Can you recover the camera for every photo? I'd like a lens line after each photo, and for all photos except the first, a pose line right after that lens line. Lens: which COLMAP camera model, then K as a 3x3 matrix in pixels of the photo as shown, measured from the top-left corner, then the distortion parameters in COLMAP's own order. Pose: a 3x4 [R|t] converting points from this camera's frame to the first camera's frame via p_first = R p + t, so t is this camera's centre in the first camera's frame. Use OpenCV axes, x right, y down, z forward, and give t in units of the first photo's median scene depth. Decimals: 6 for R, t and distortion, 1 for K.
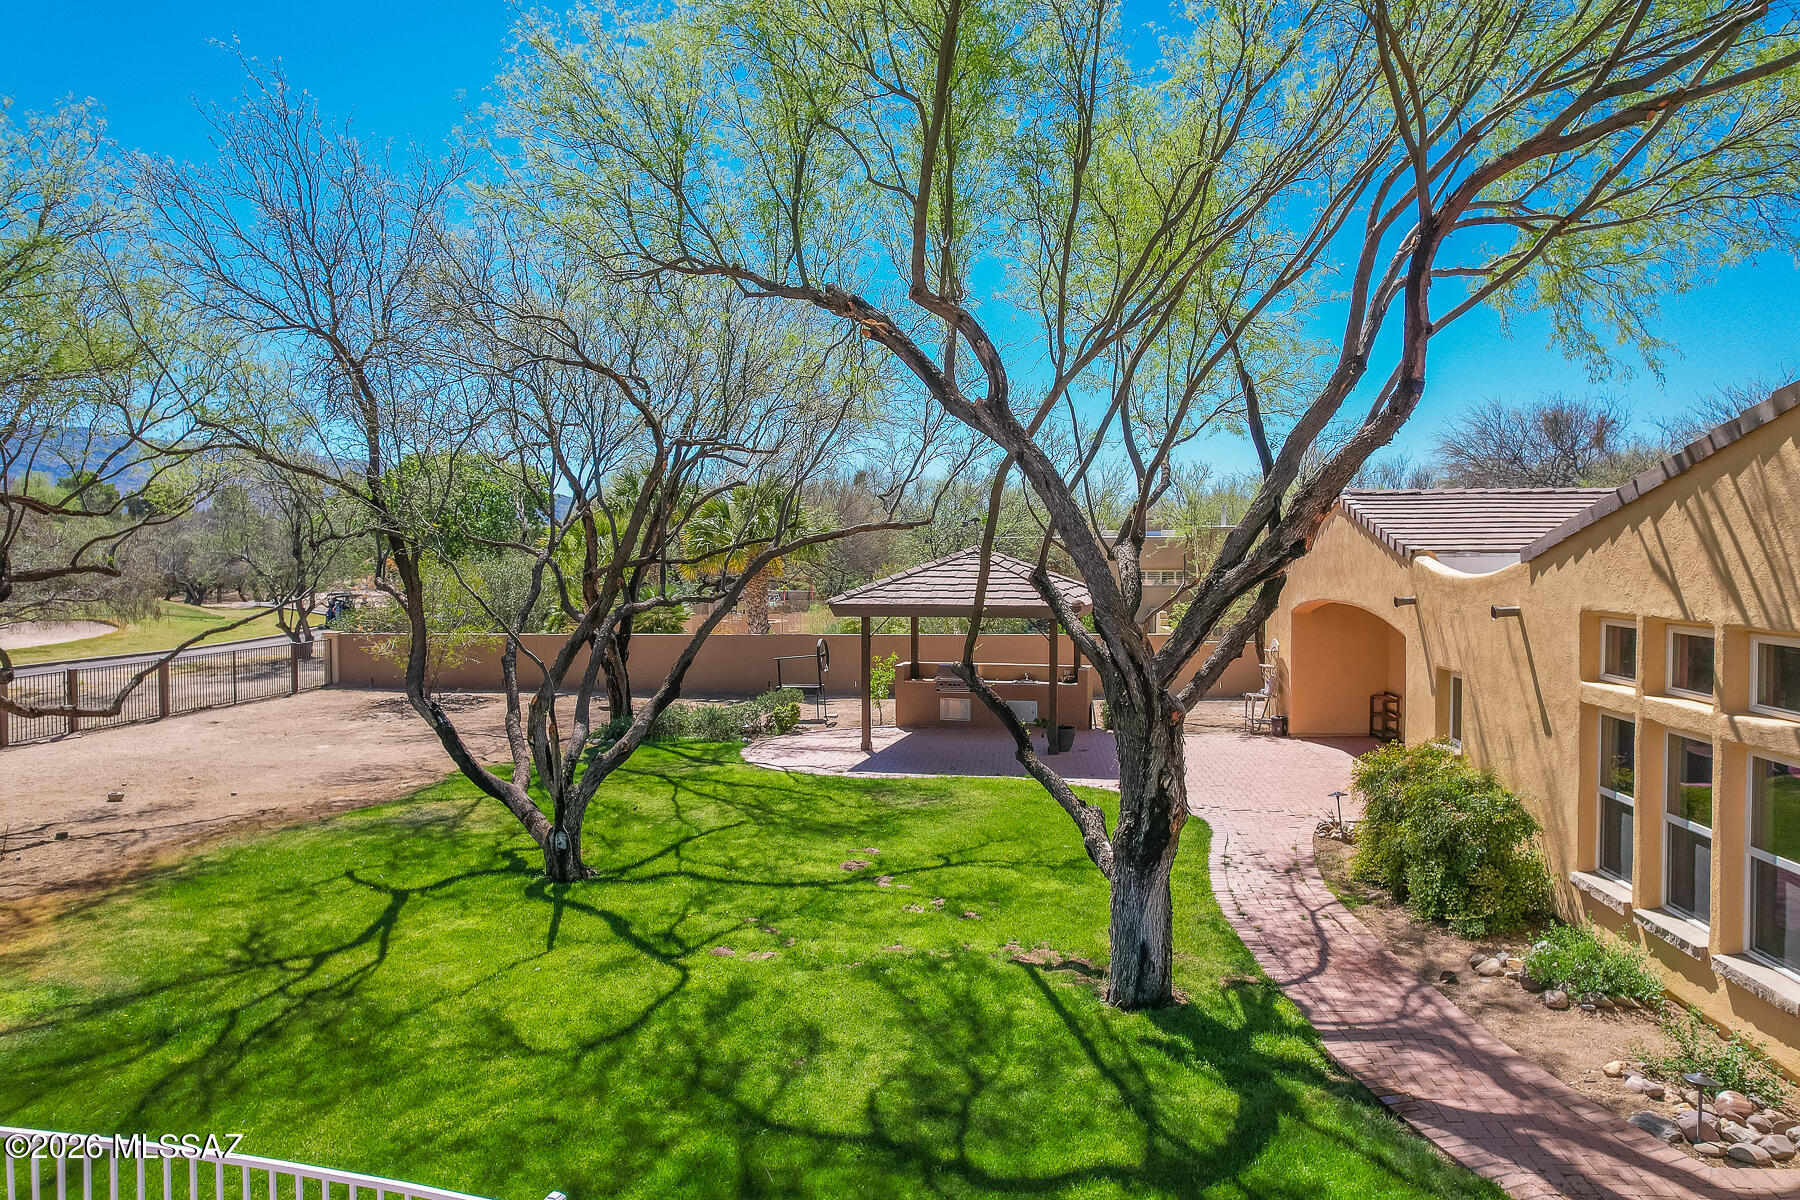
lens RADIAL K [[1142.0, 0, 908.6], [0, 1142.0, 586.8], [0, 0, 1]] dist [-0.049362, 0.024132]
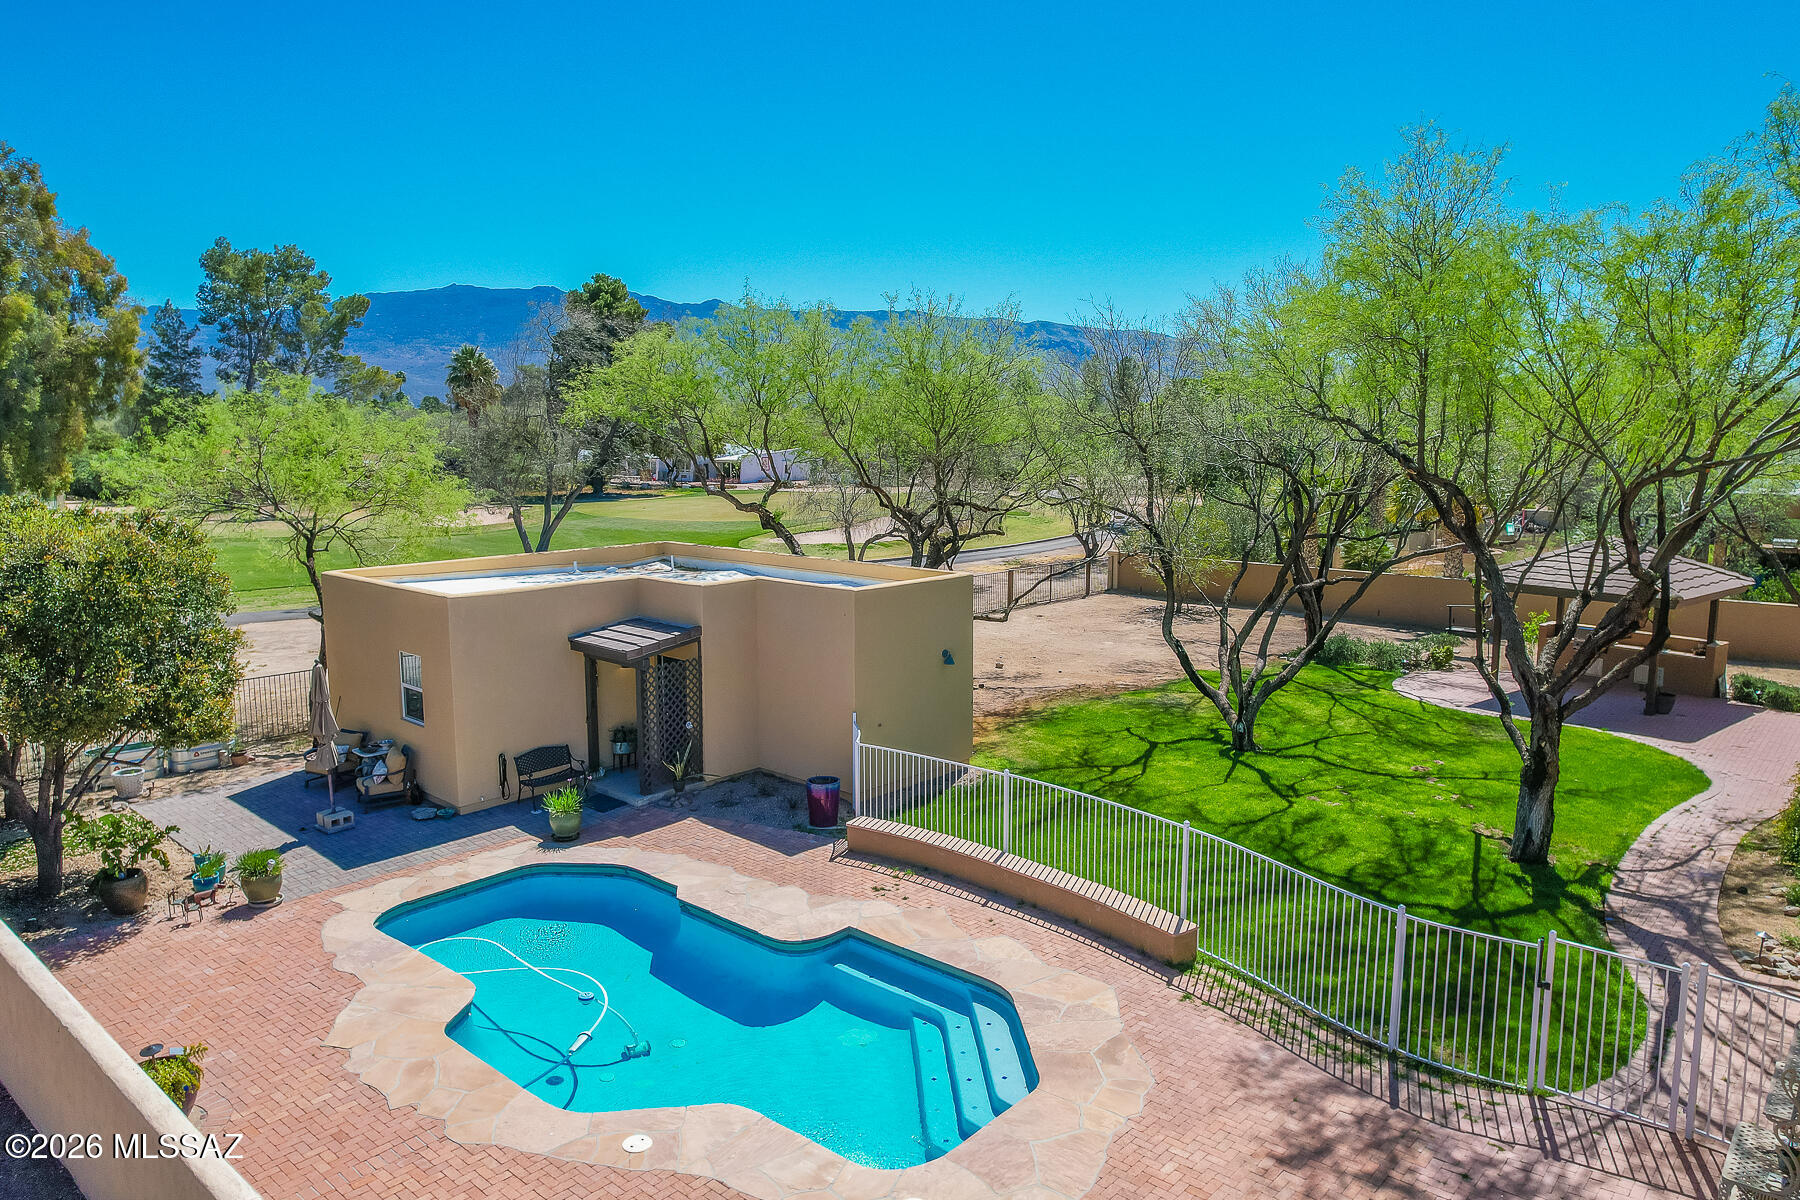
lens RADIAL K [[1142.0, 0, 901.2], [0, 1142.0, 593.7], [0, 0, 1]] dist [-0.049362, 0.024132]
pose [[0.797265, 0.078865, -0.598456, 0.341194], [-0.013539, 0.993515, 0.112891, -0.190636], [0.603478, -0.081902, 0.793162, -0.765390]]
